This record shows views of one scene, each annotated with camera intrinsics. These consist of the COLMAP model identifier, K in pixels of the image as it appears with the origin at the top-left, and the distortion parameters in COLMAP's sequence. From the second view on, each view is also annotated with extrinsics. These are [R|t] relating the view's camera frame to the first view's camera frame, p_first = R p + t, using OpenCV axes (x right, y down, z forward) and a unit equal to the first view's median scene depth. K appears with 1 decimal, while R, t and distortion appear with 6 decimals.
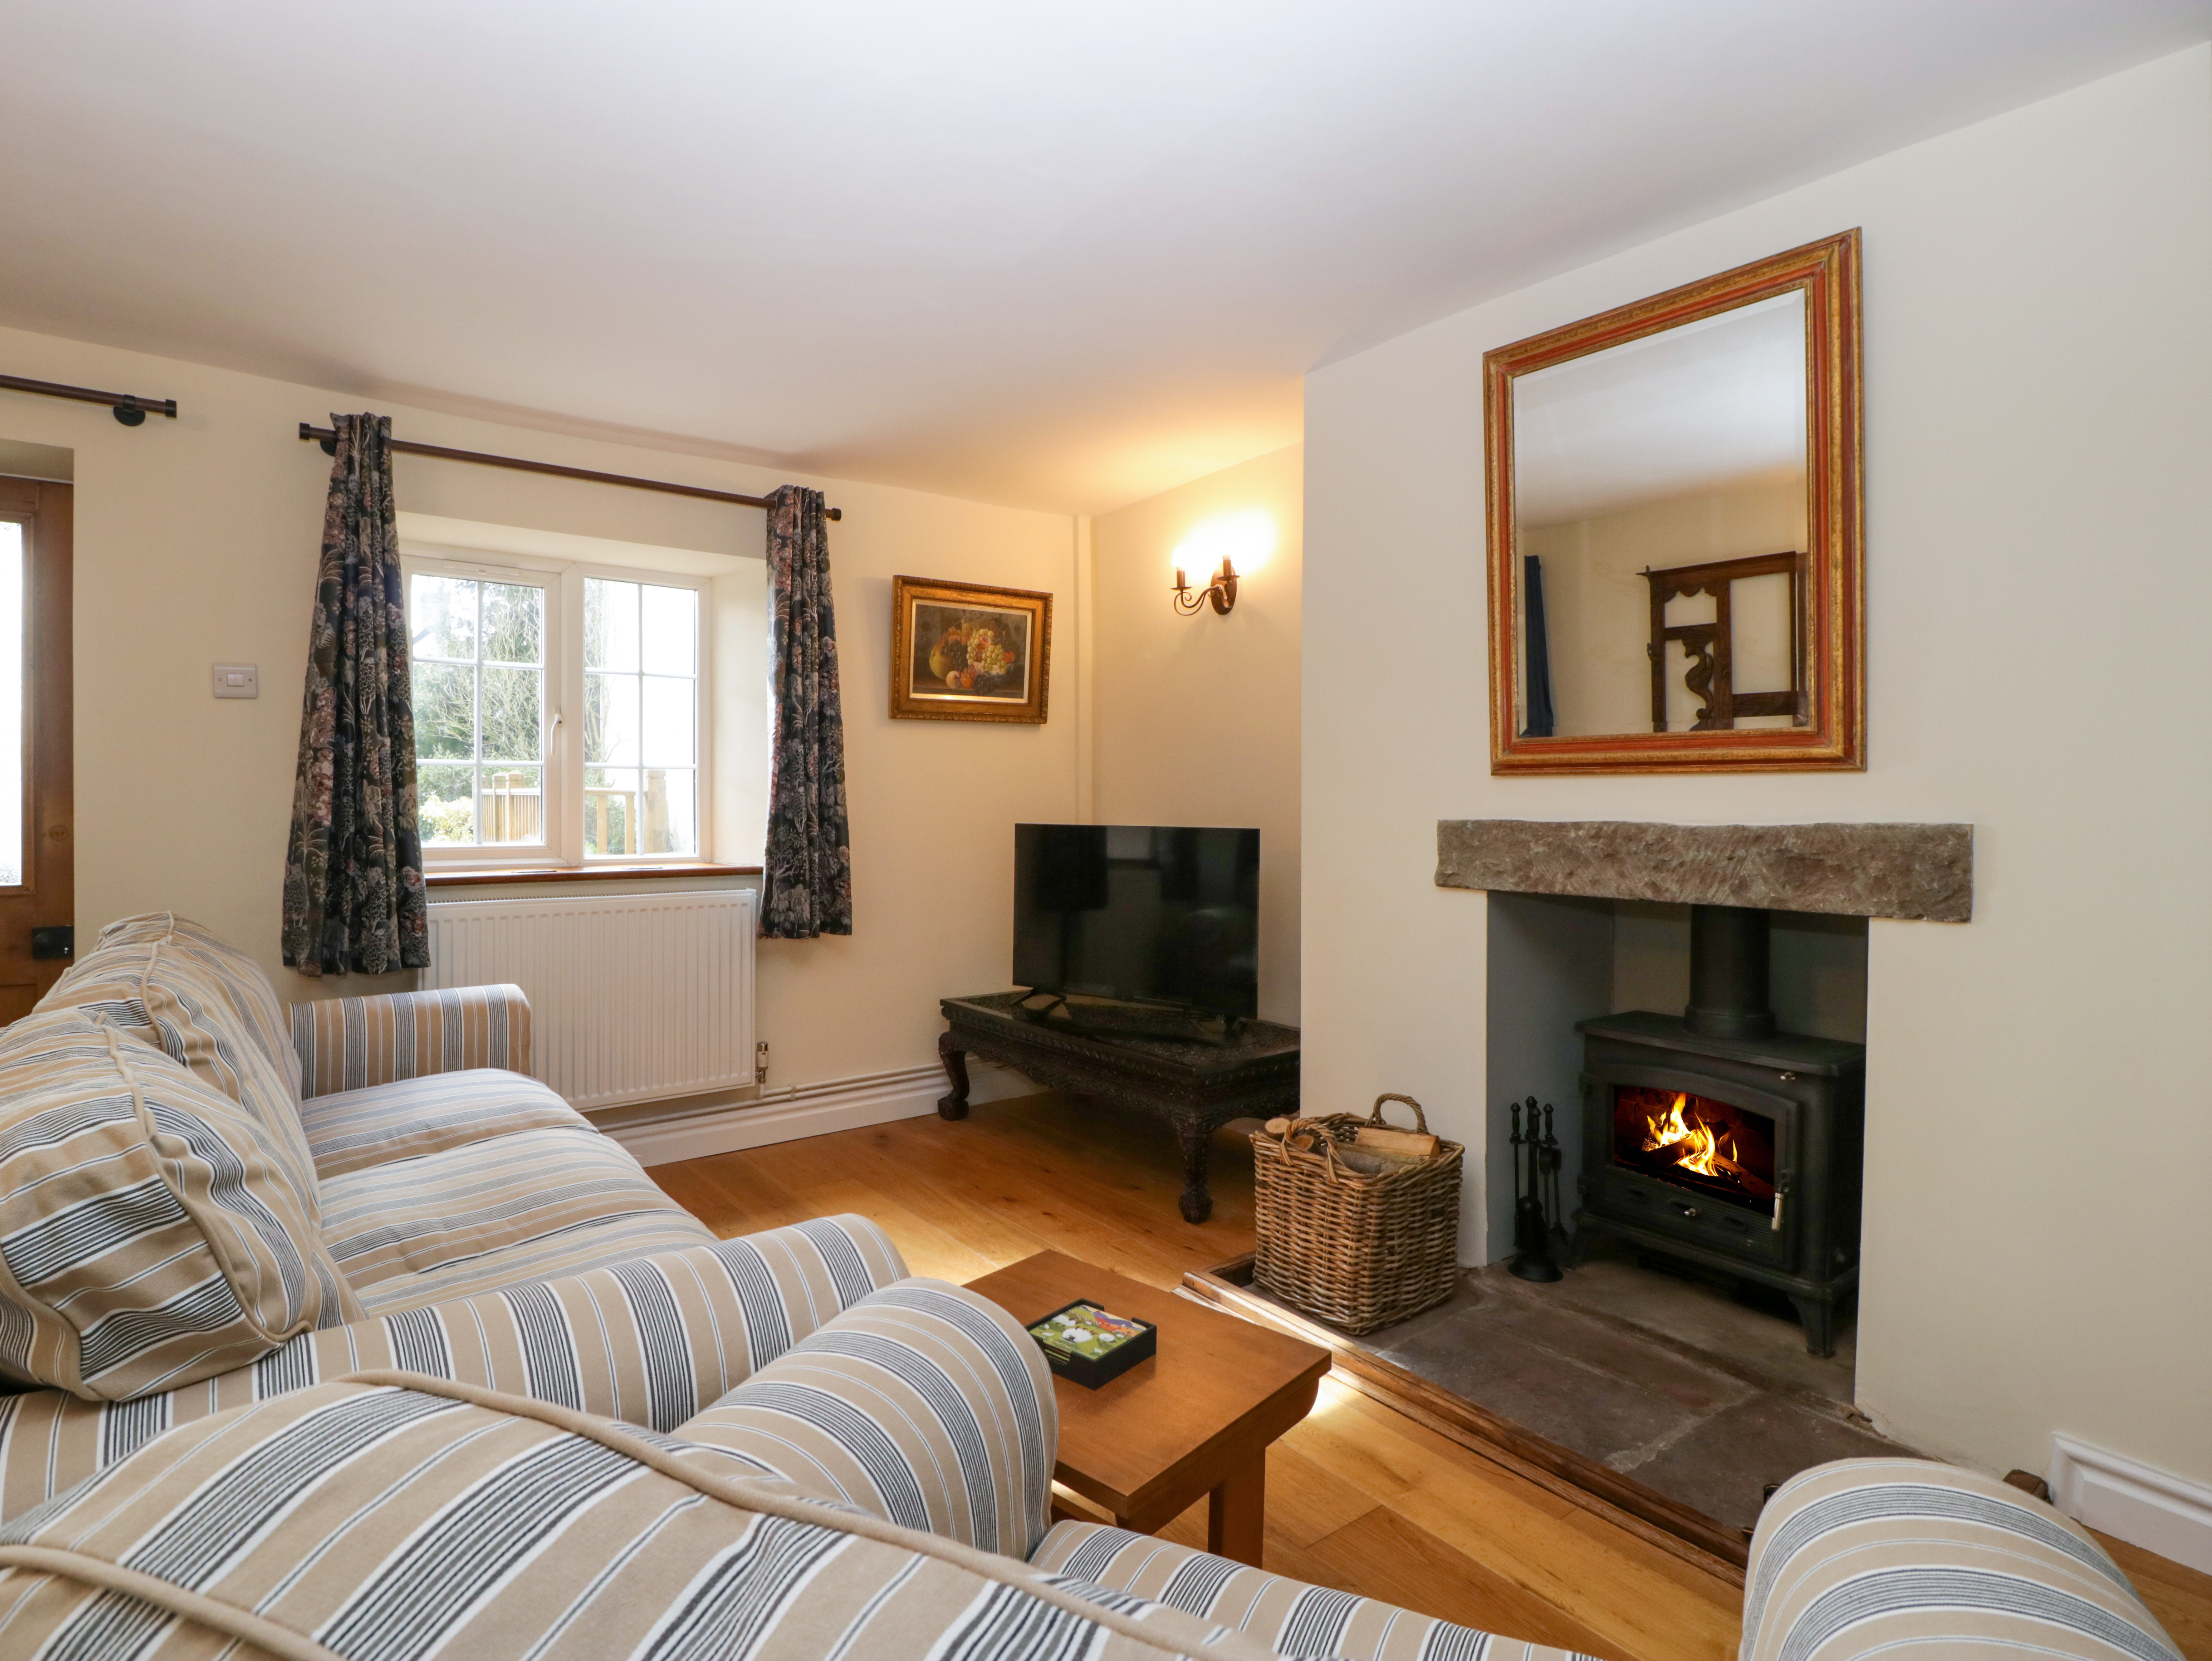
lens RADIAL K [[1140.6, 0, 1086.8], [0, 1140.6, 810.7], [0, 0, 1]] dist [0.000934, -0.014326]
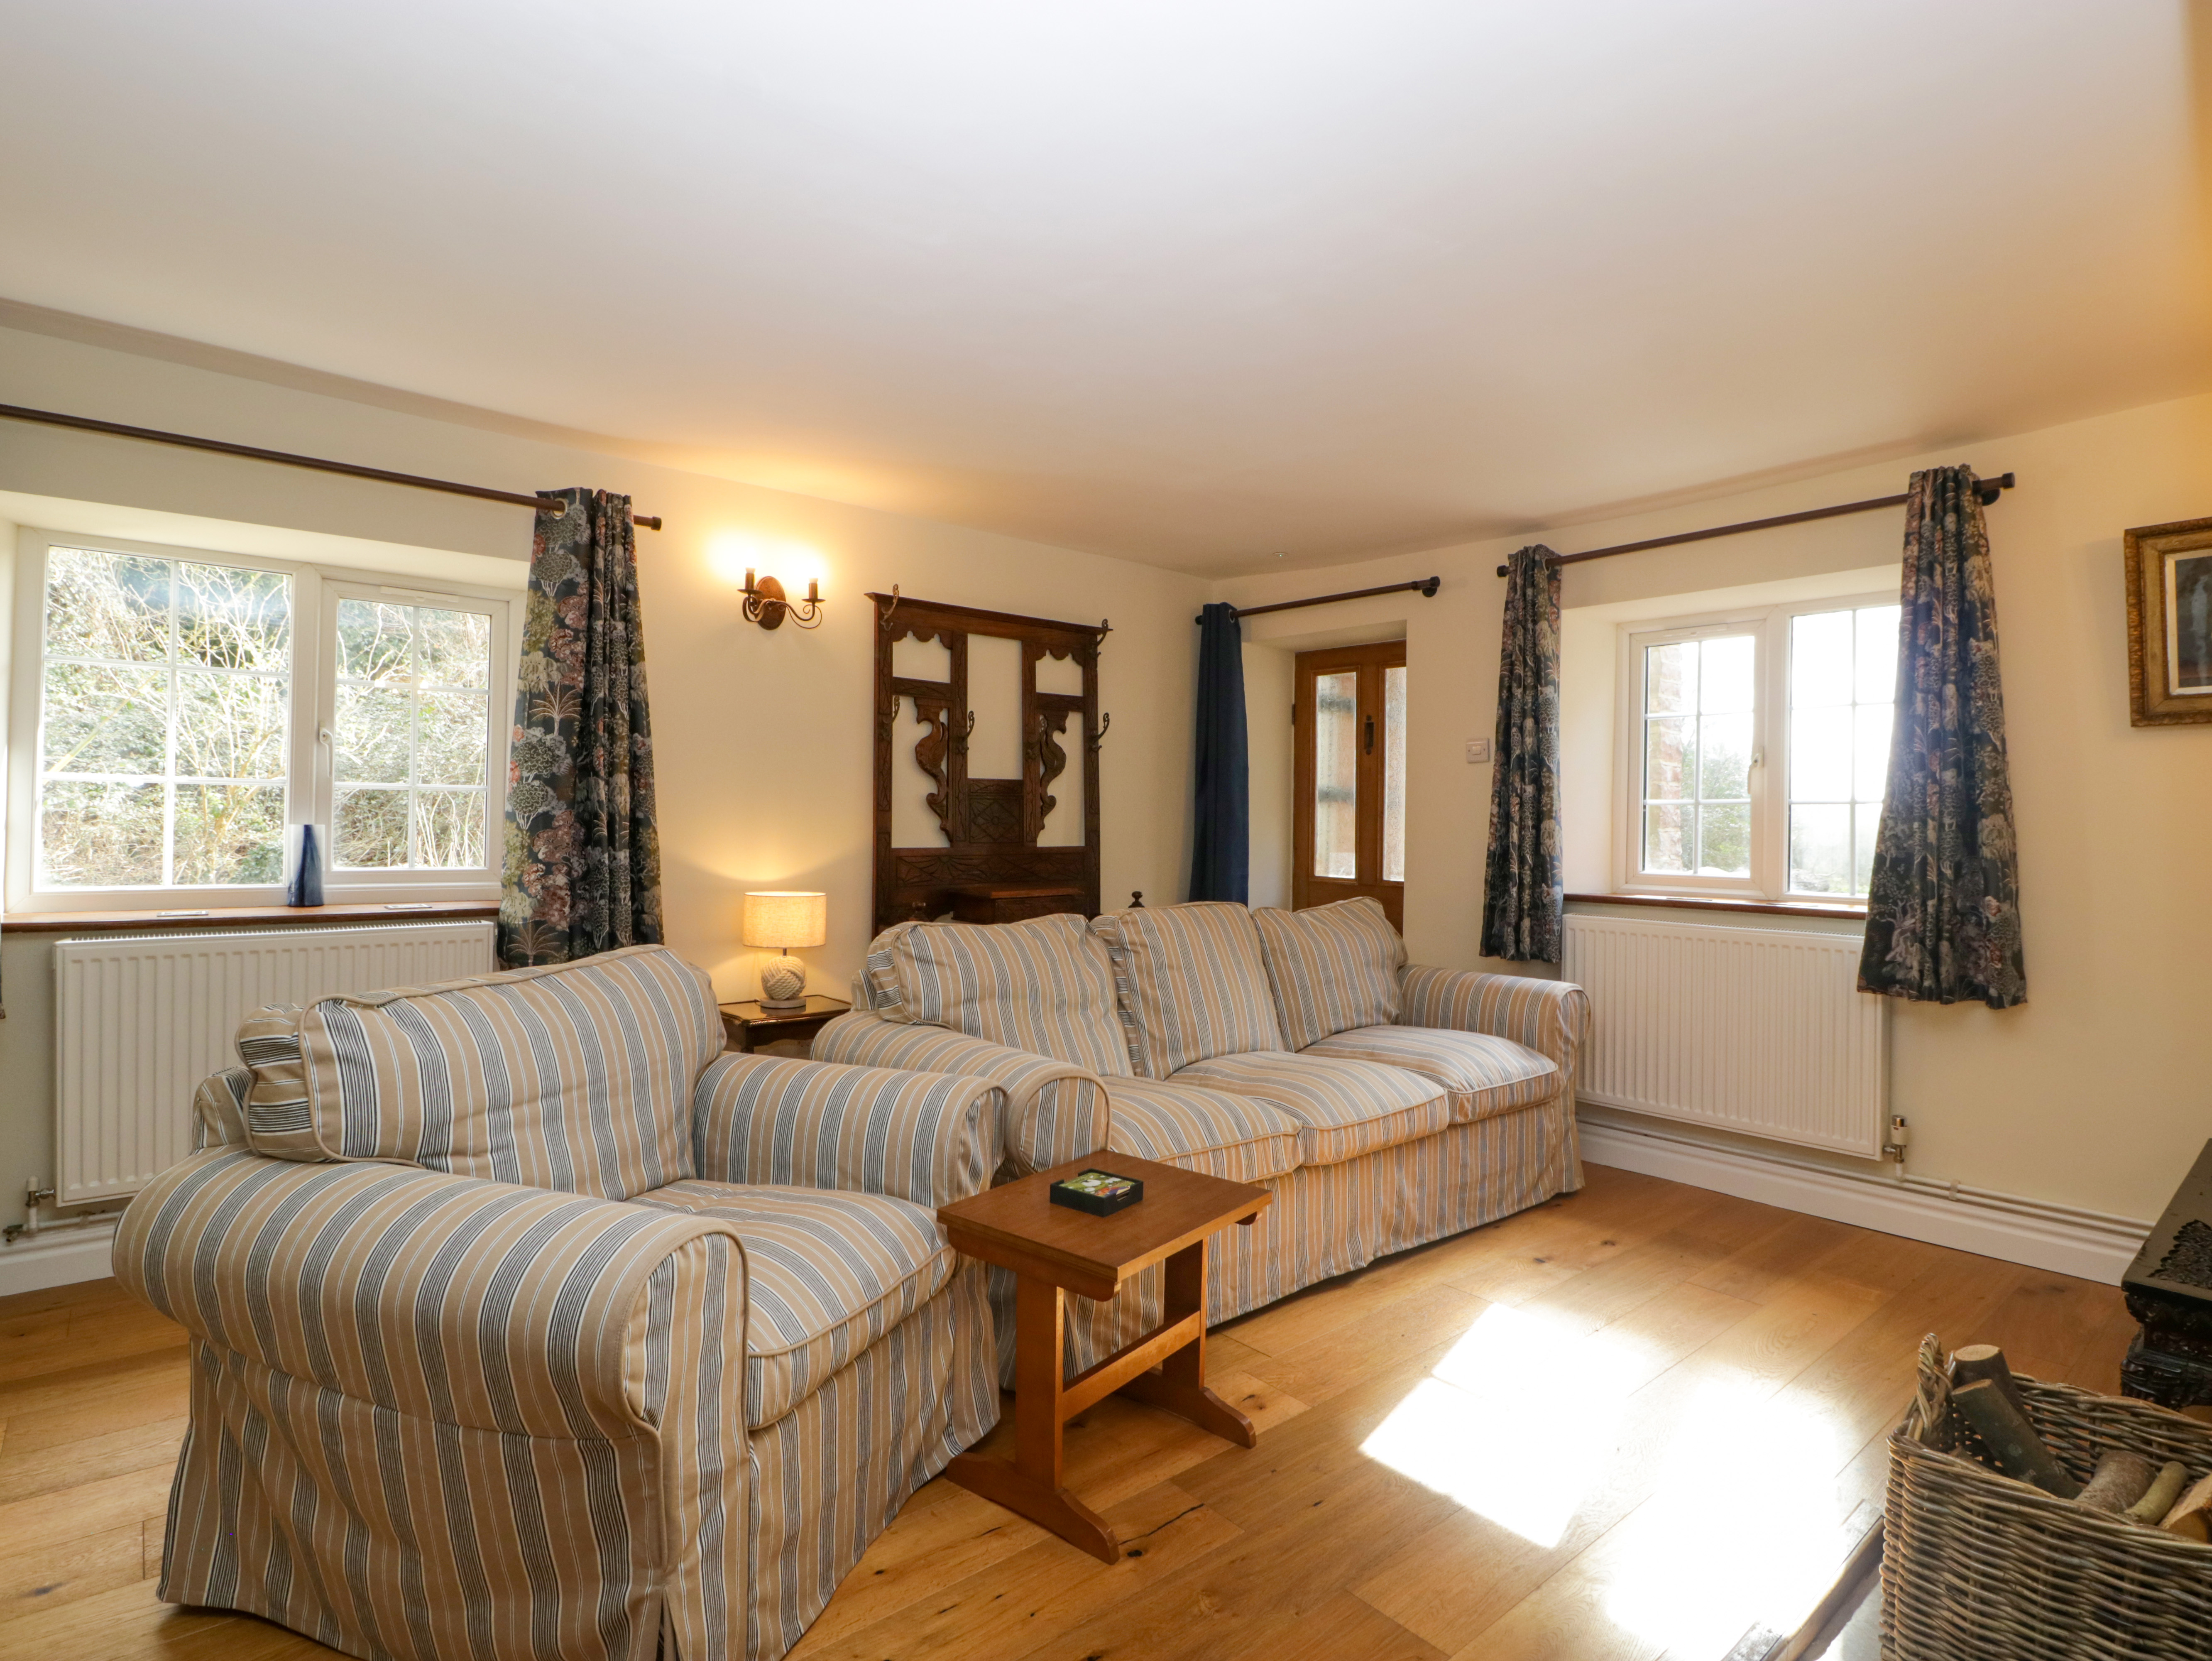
lens RADIAL K [[1140.6, 0, 1086.8], [0, 1140.6, 810.7], [0, 0, 1]] dist [0.000934, -0.014326]
pose [[0.044866, -0.009899, -0.998944, 4.443238], [-0.020360, 0.999734, -0.010821, -0.062153], [0.998786, 0.020824, 0.044652, 2.684414]]
